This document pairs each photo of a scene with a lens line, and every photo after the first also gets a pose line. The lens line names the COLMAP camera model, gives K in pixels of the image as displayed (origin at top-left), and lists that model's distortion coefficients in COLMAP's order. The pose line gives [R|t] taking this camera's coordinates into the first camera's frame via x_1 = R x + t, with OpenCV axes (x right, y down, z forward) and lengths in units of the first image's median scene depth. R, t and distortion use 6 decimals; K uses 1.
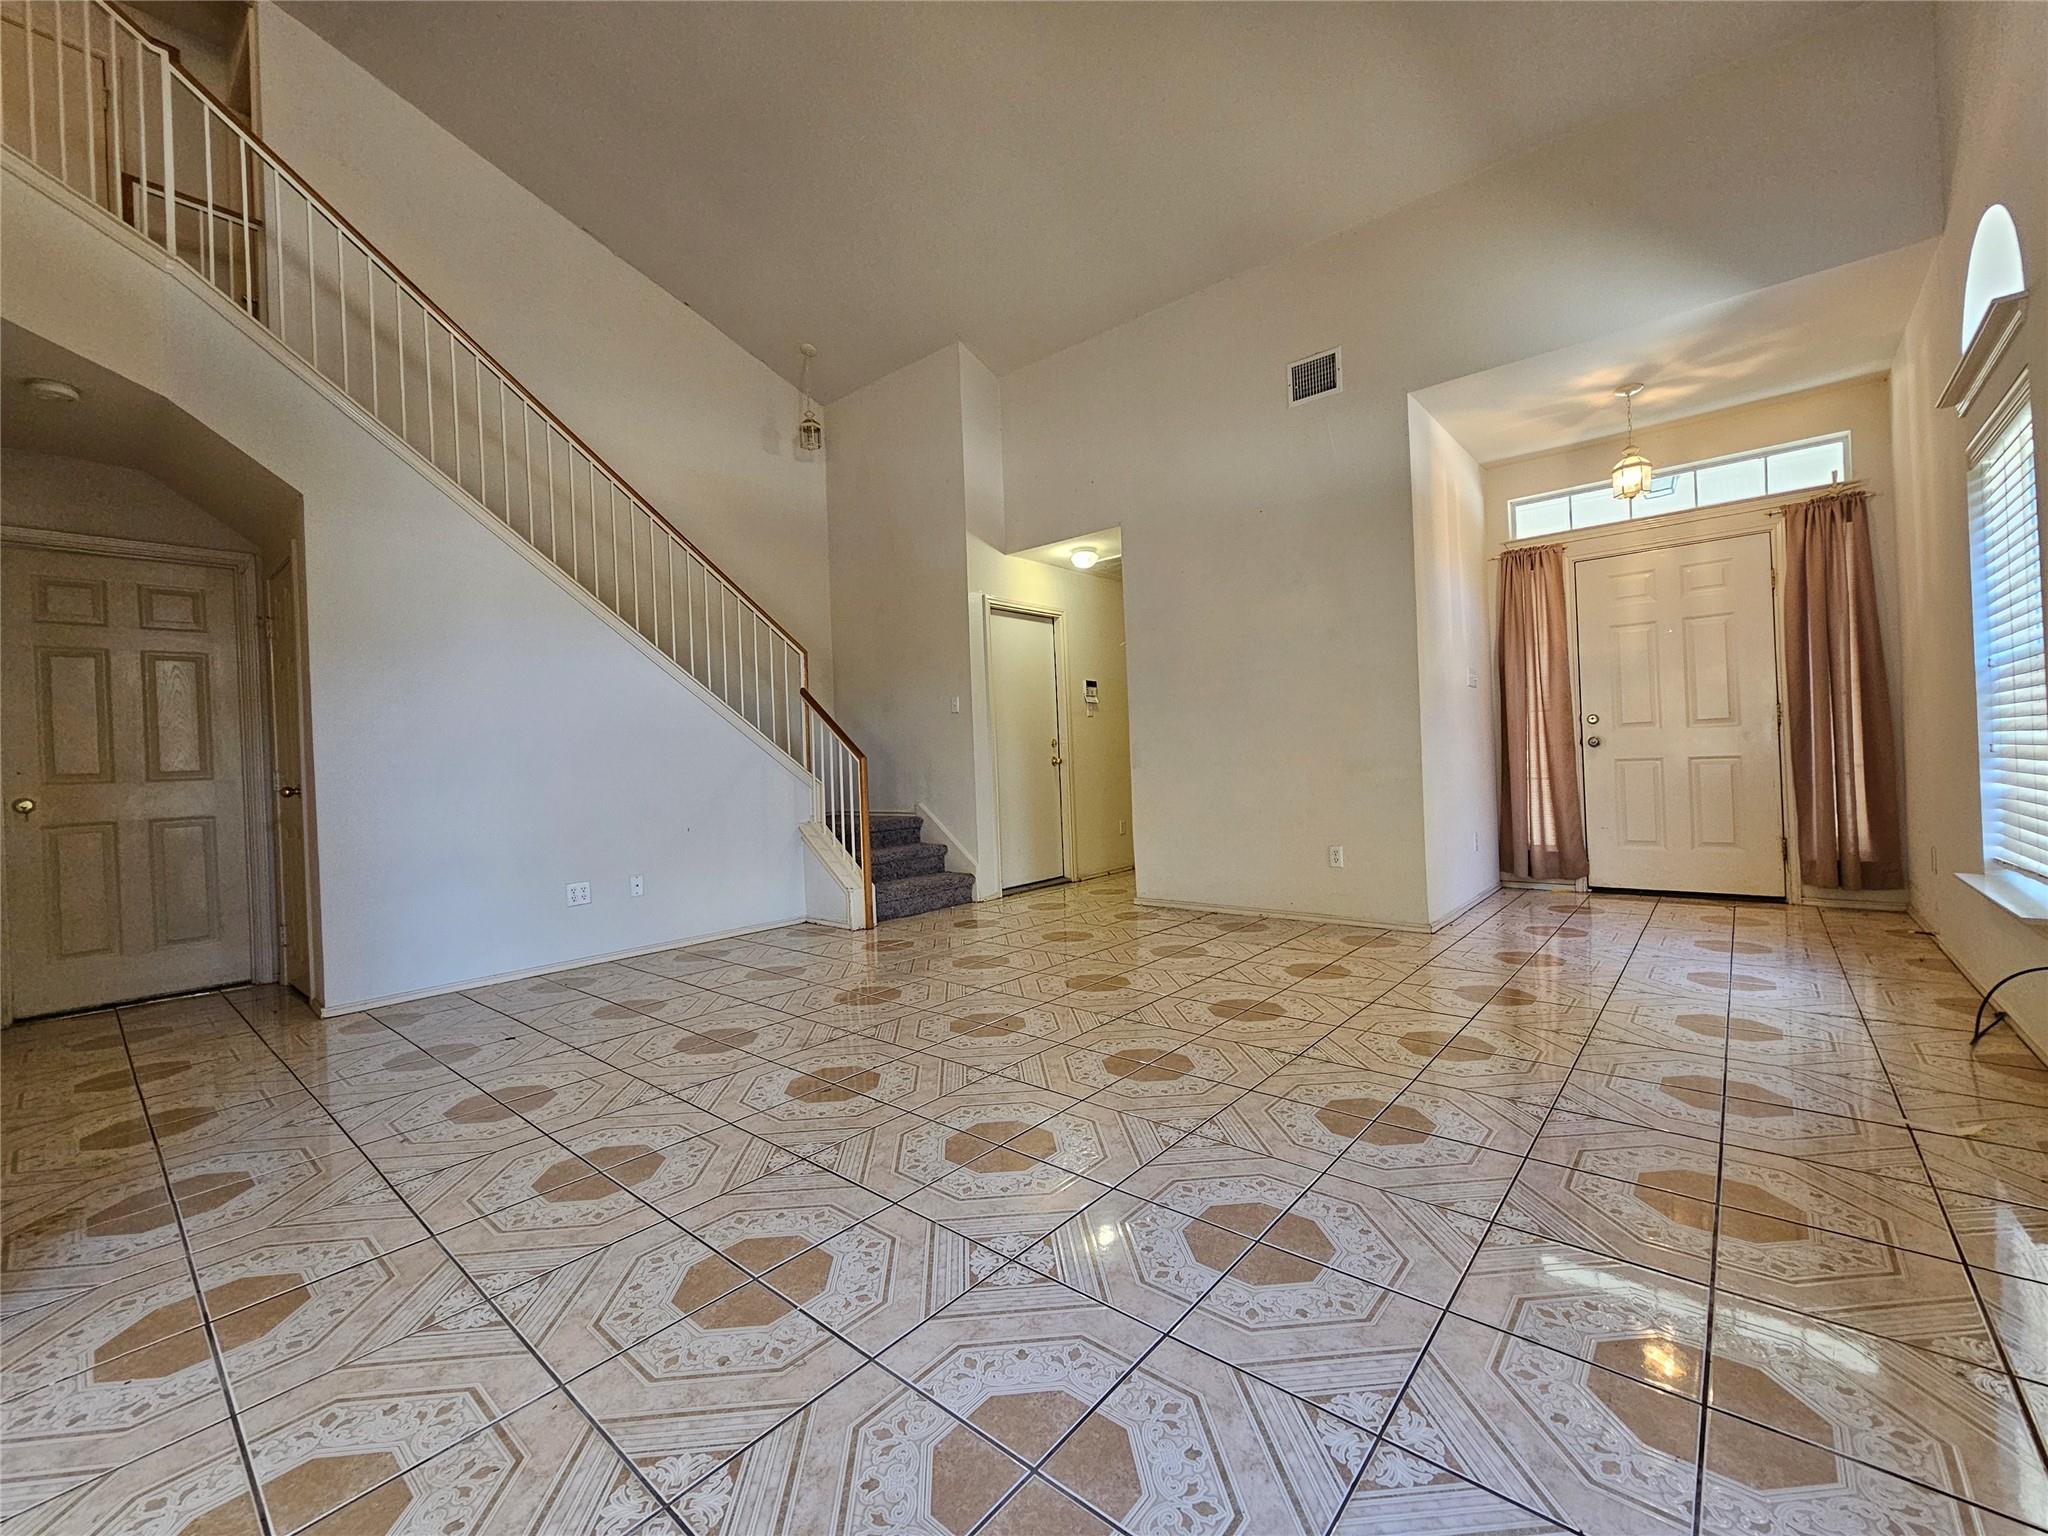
lens RADIAL K [[832.0, 0, 1021.0], [0, 832.0, 763.0], [0, 0, 1]] dist [-0.002634, -0.000094]
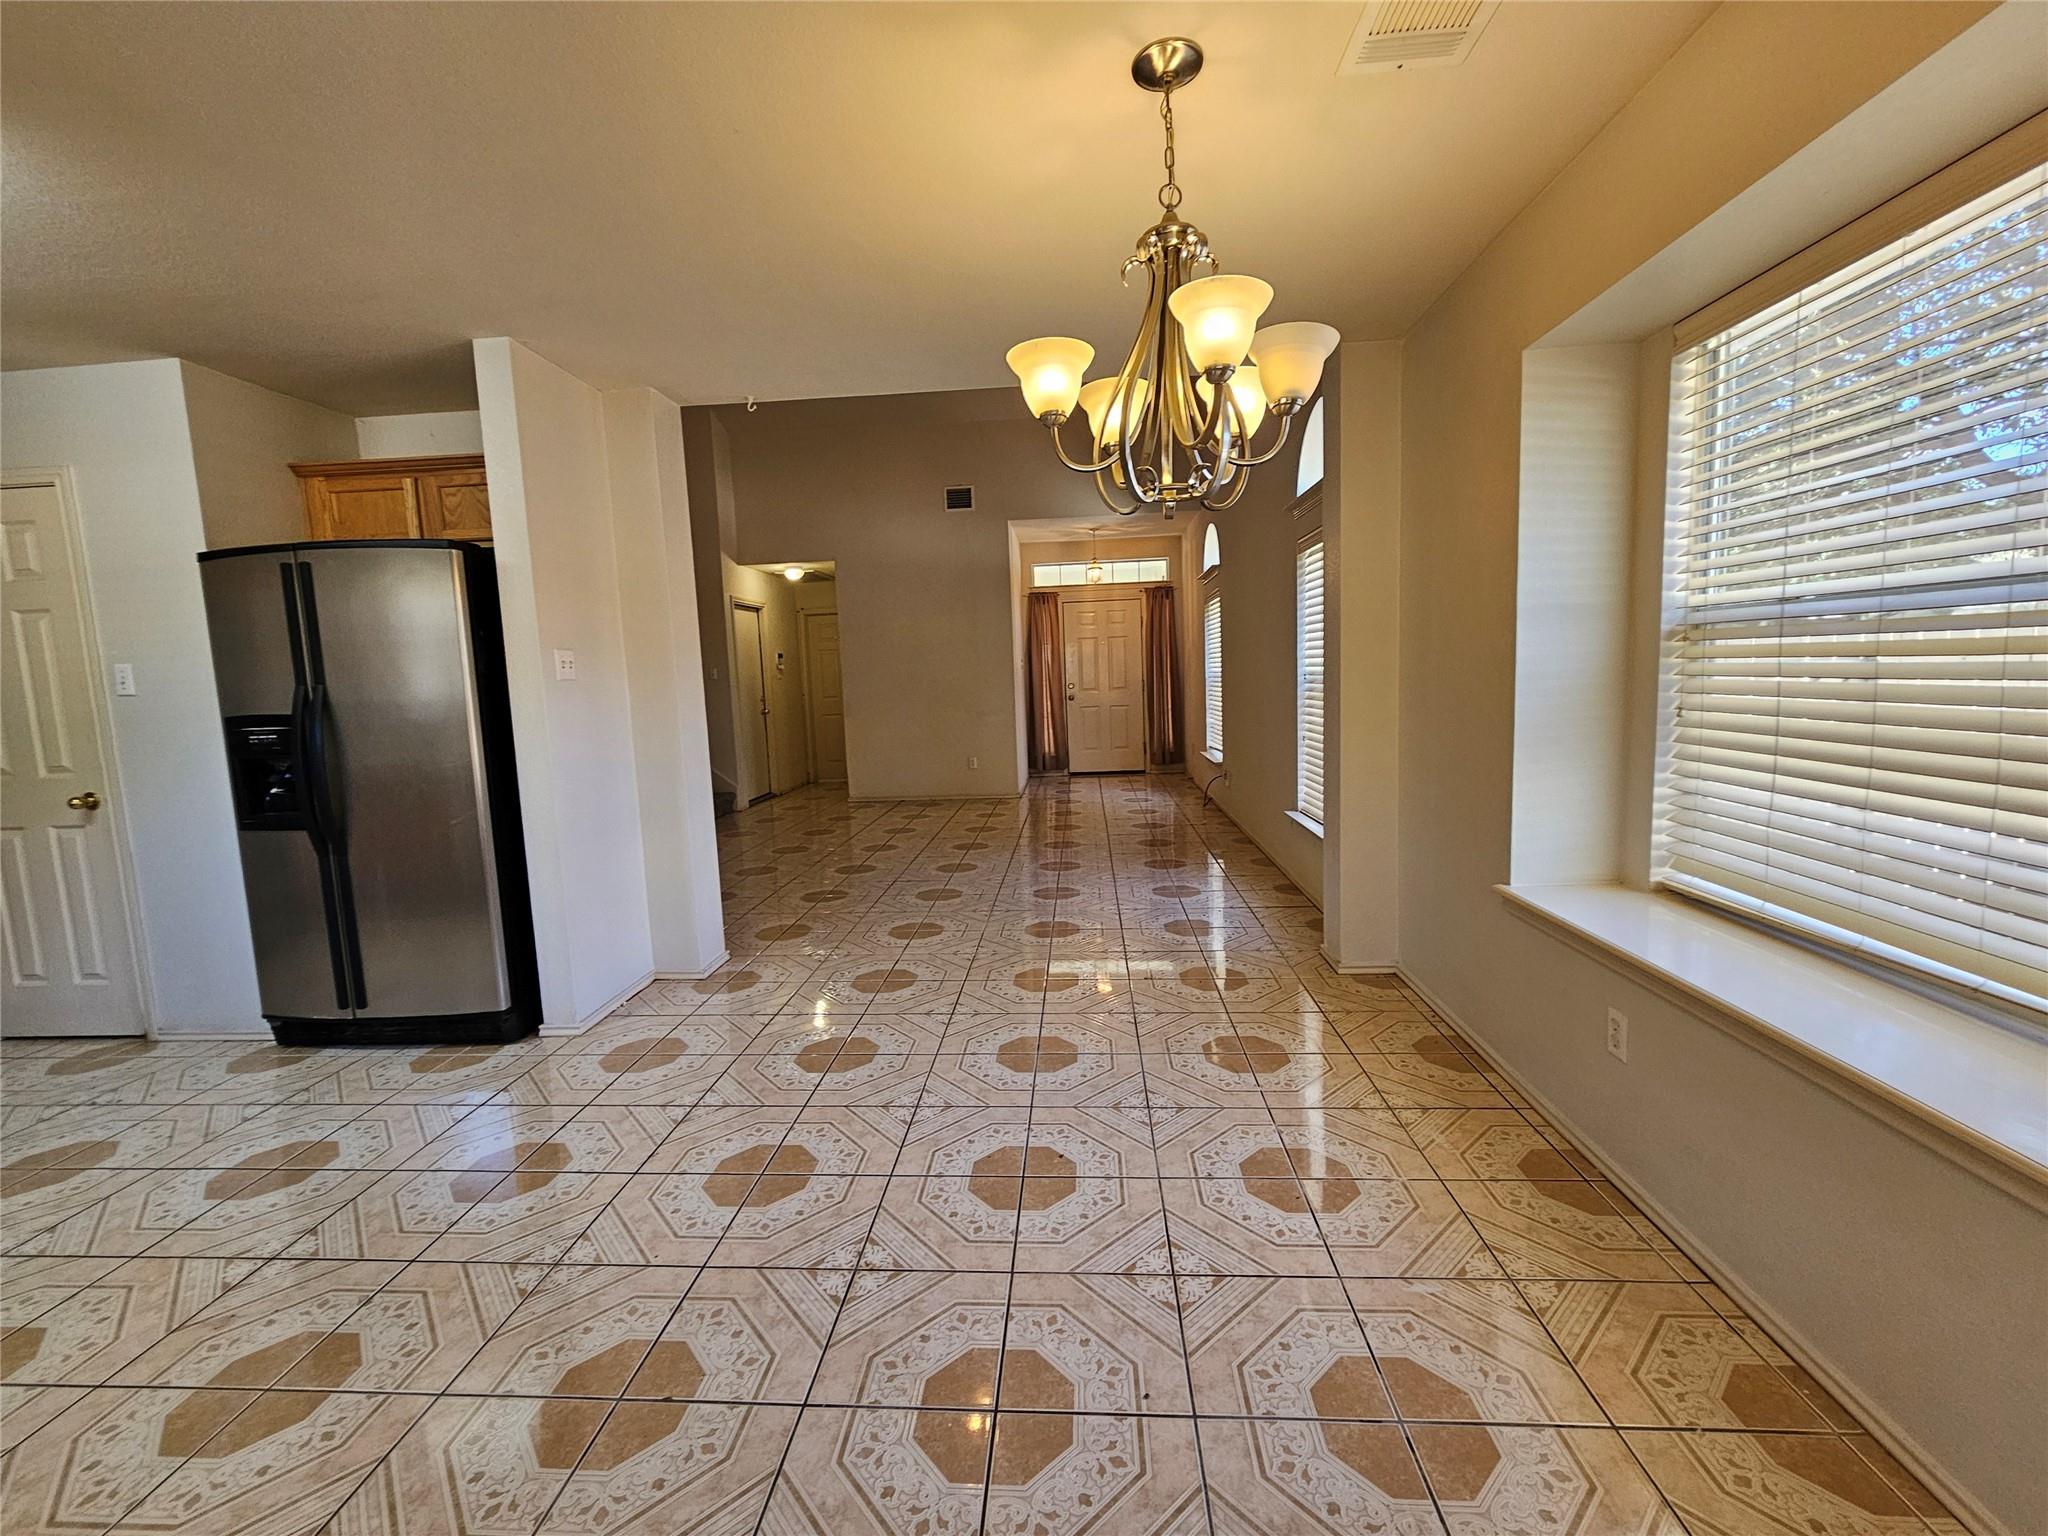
lens RADIAL K [[832.0, 0, 1021.0], [0, 832.0, 763.0], [0, 0, 1]] dist [-0.002634, -0.000094]
pose [[0.802718, -0.055079, 0.593809, -0.572612], [0.009160, 0.996747, 0.080072, -0.031741], [-0.596288, -0.058836, 0.800612, -0.496754]]
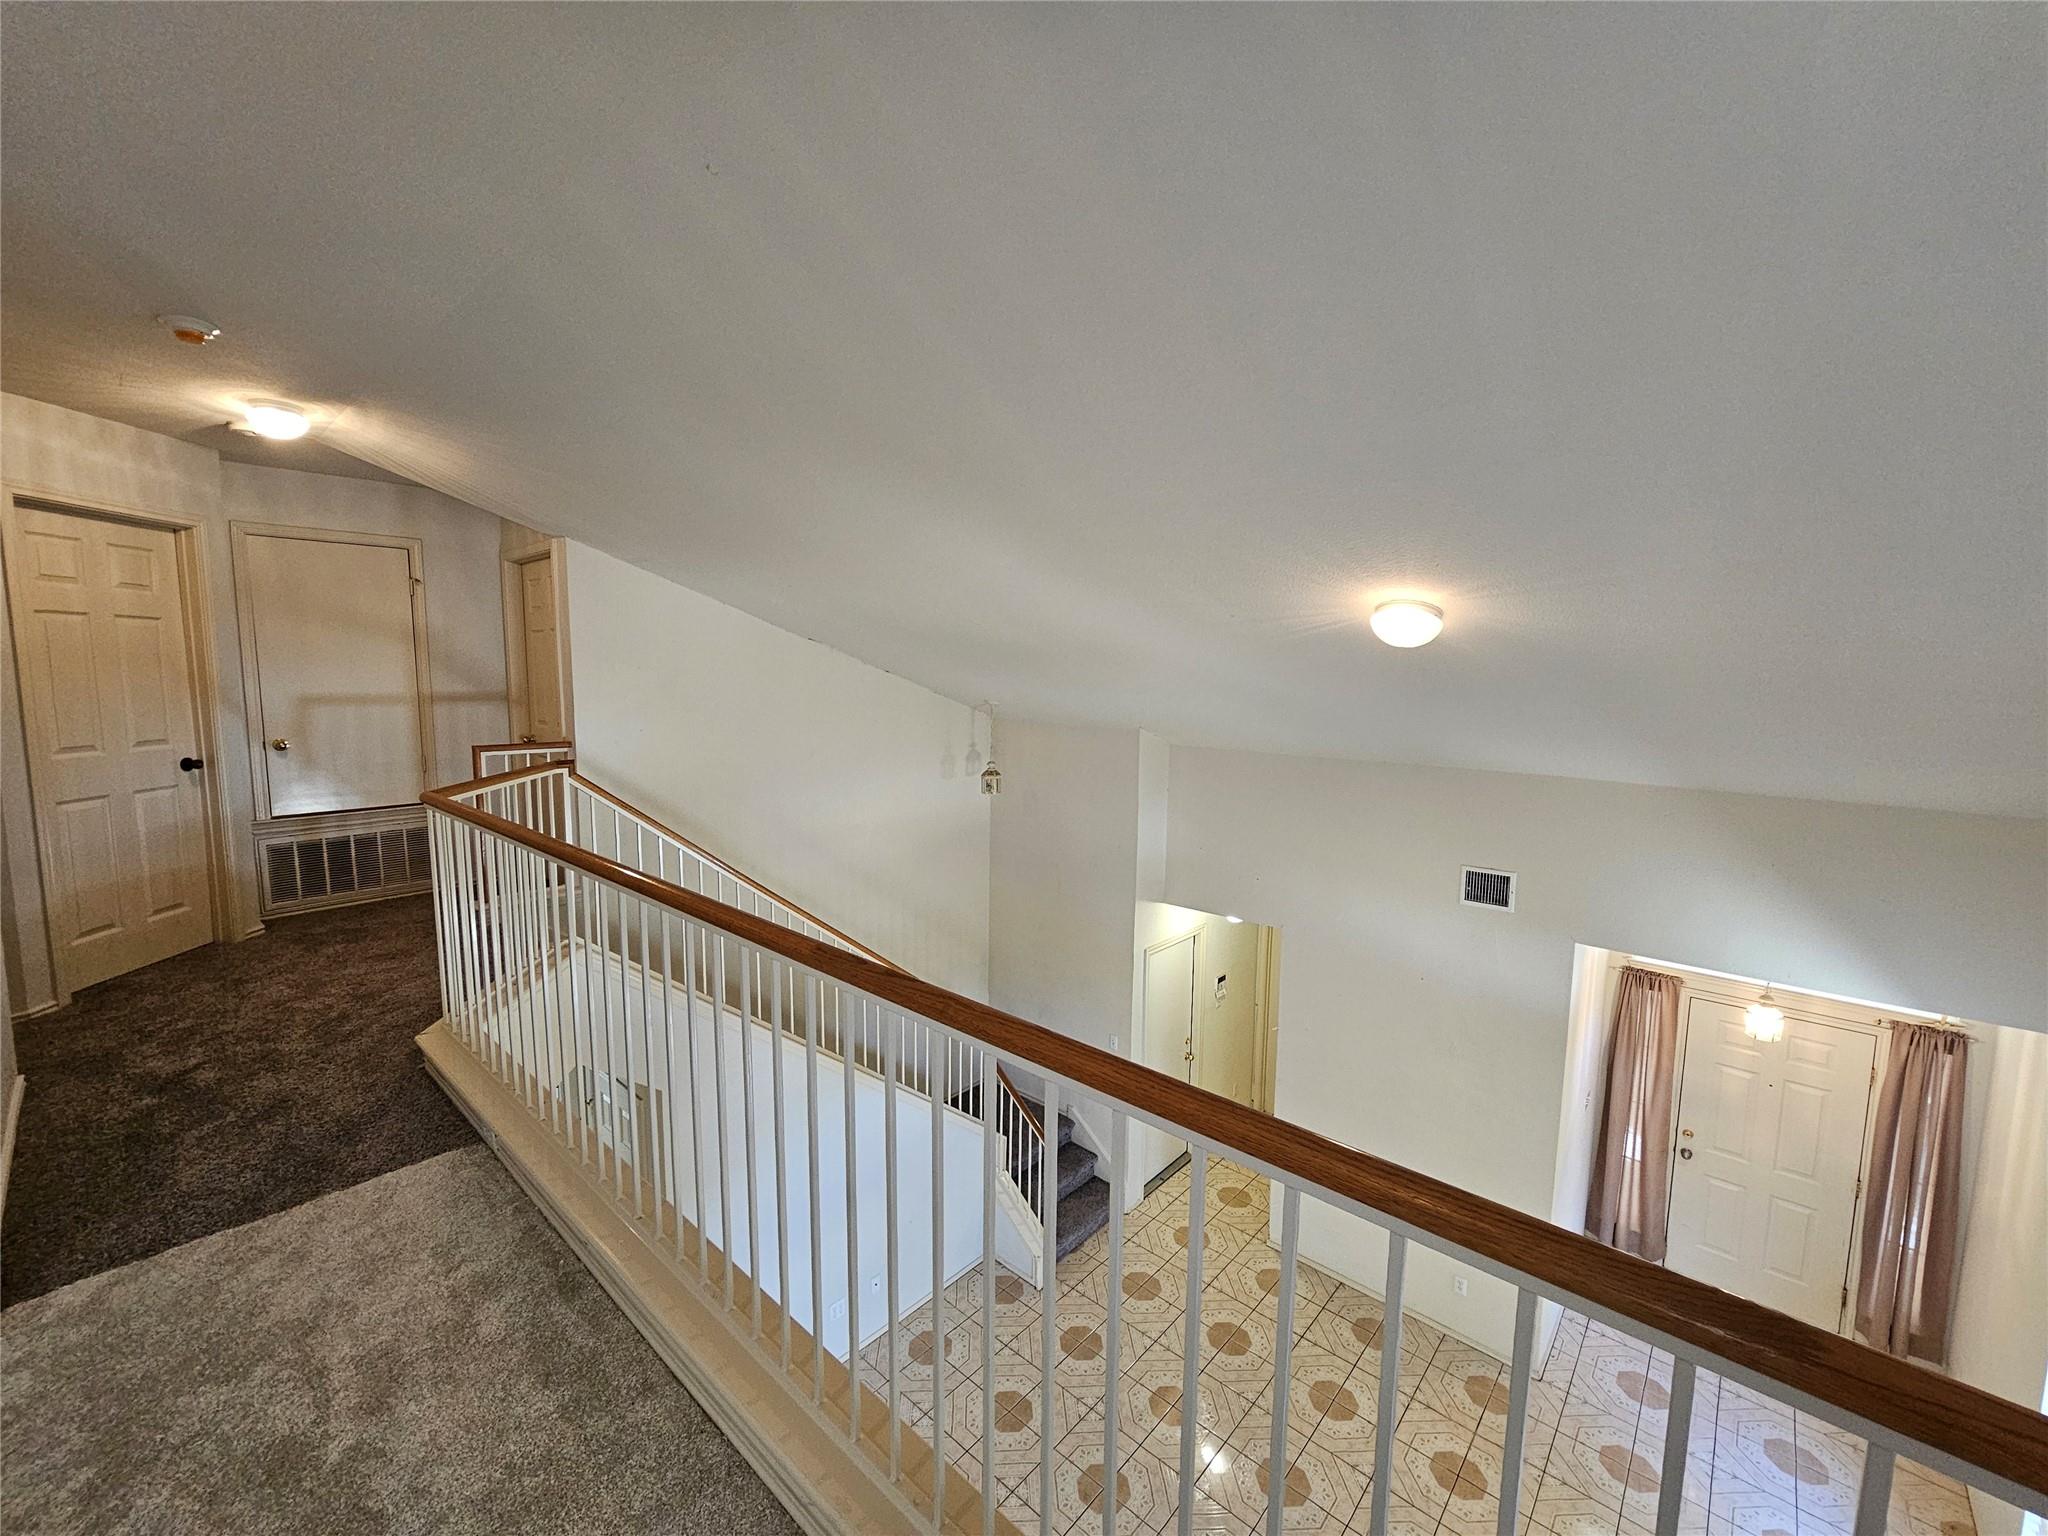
lens RADIAL K [[832.0, 0, 1021.0], [0, 832.0, 763.0], [0, 0, 1]] dist [-0.002634, -0.000094]
pose [[0.998347, 0.054950, -0.016838, -0.237142], [-0.052800, 0.992651, 0.108886, -0.643475], [0.022697, -0.107817, 0.993912, -0.097972]]
